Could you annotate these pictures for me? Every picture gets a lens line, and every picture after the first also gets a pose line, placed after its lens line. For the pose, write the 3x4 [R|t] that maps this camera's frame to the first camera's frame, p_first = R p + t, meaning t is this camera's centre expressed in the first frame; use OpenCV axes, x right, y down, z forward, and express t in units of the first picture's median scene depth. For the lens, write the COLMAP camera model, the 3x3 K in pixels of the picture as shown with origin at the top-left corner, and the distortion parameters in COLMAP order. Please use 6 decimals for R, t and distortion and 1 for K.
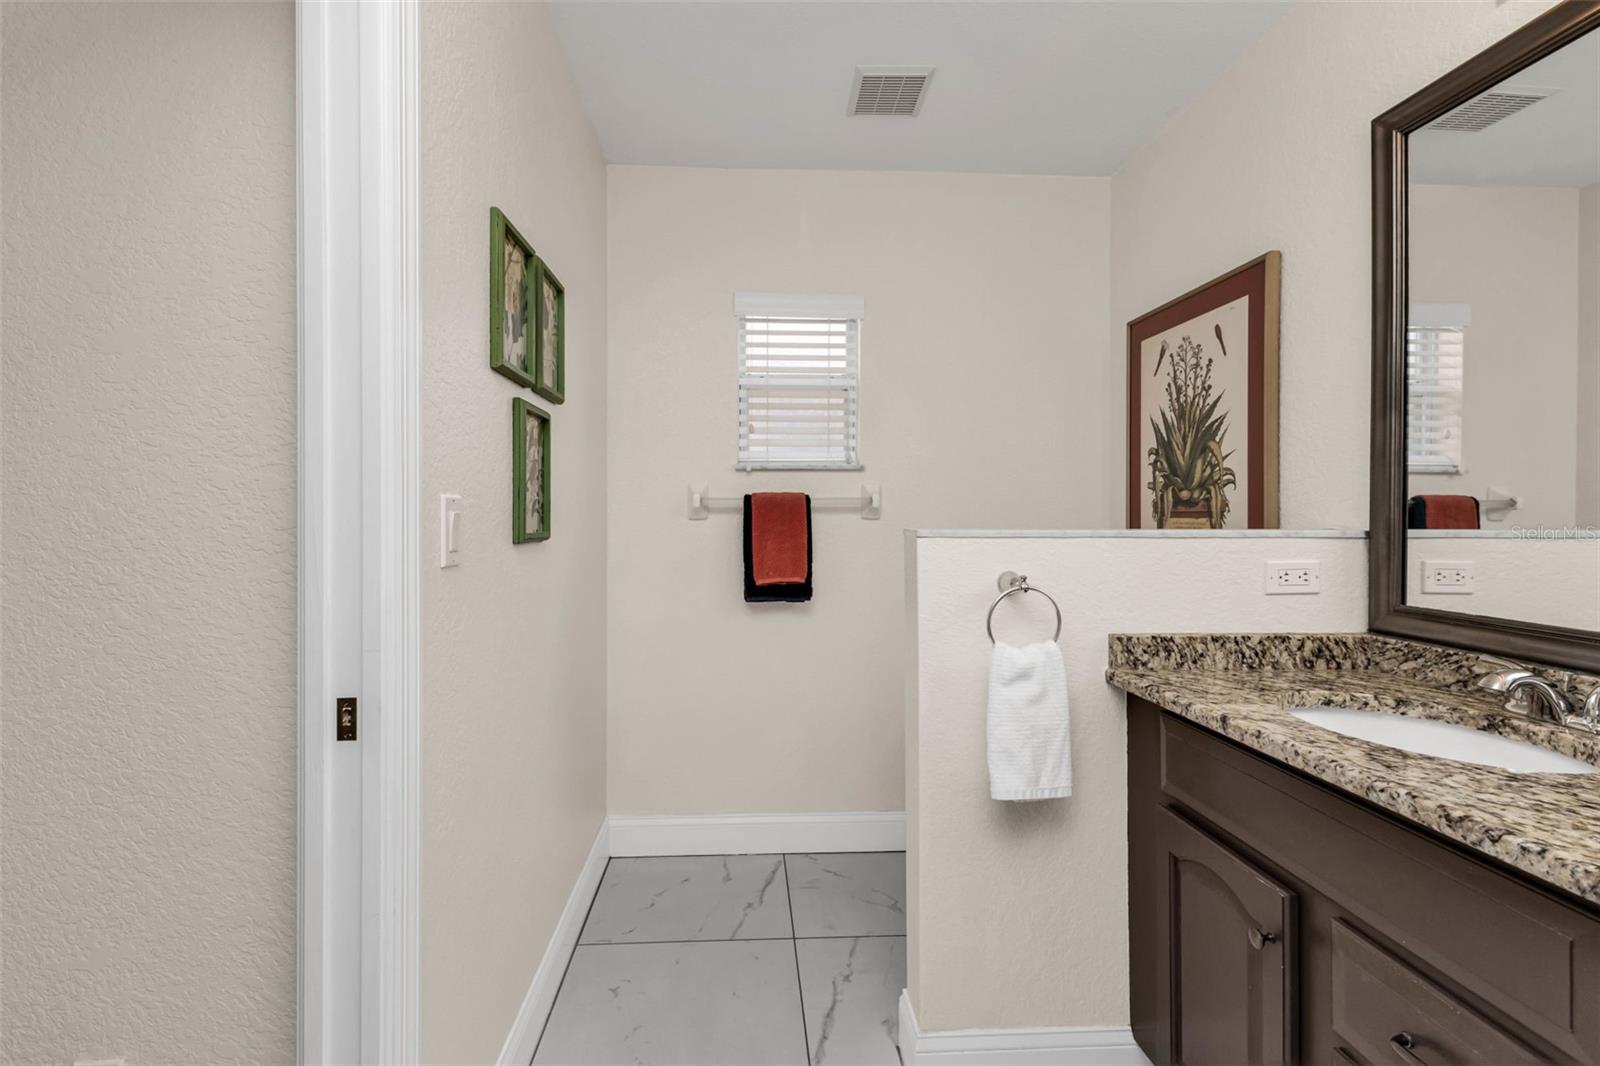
lens RADIAL K [[708.6, 0, 794.4], [0, 708.6, 523.2], [0, 0, 1]] dist [0.014238, -0.004939]
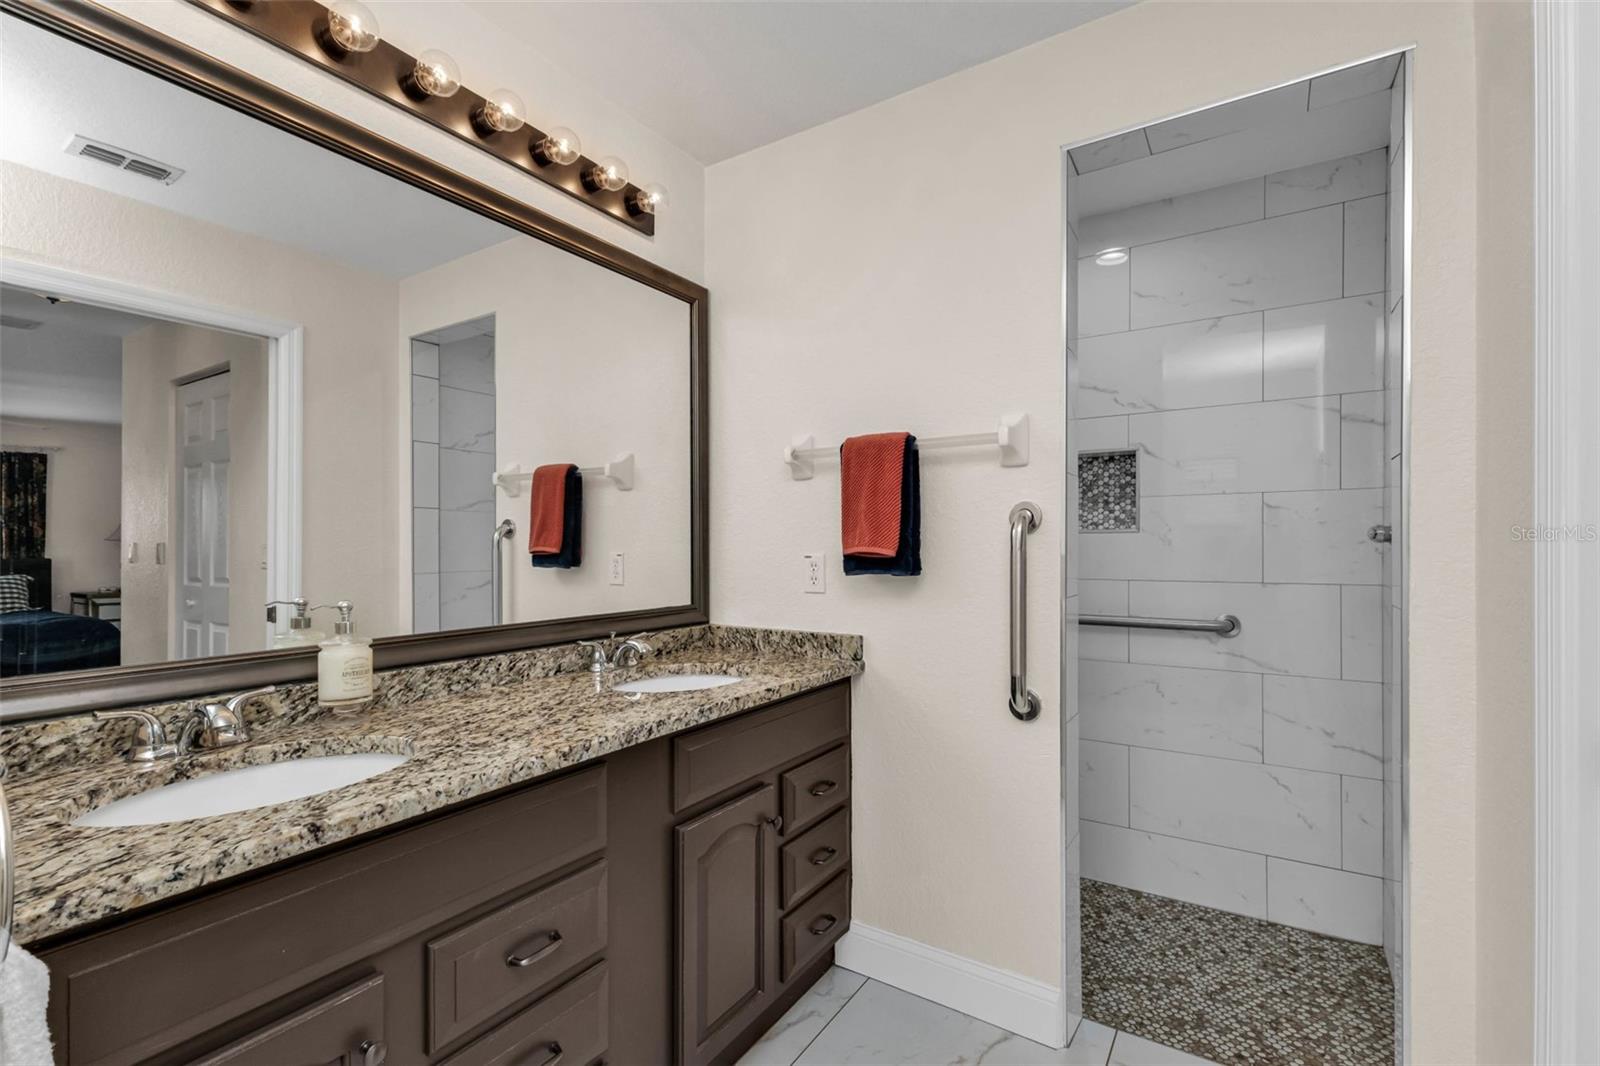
lens RADIAL K [[708.6, 0, 799.1], [0, 708.6, 537.4], [0, 0, 1]] dist [0.014238, -0.004939]
pose [[-0.796723, 0.001868, 0.604342, -0.255109], [0.003839, 0.999991, 0.001971, -0.029229], [-0.604333, 0.003890, -0.796722, 1.289109]]
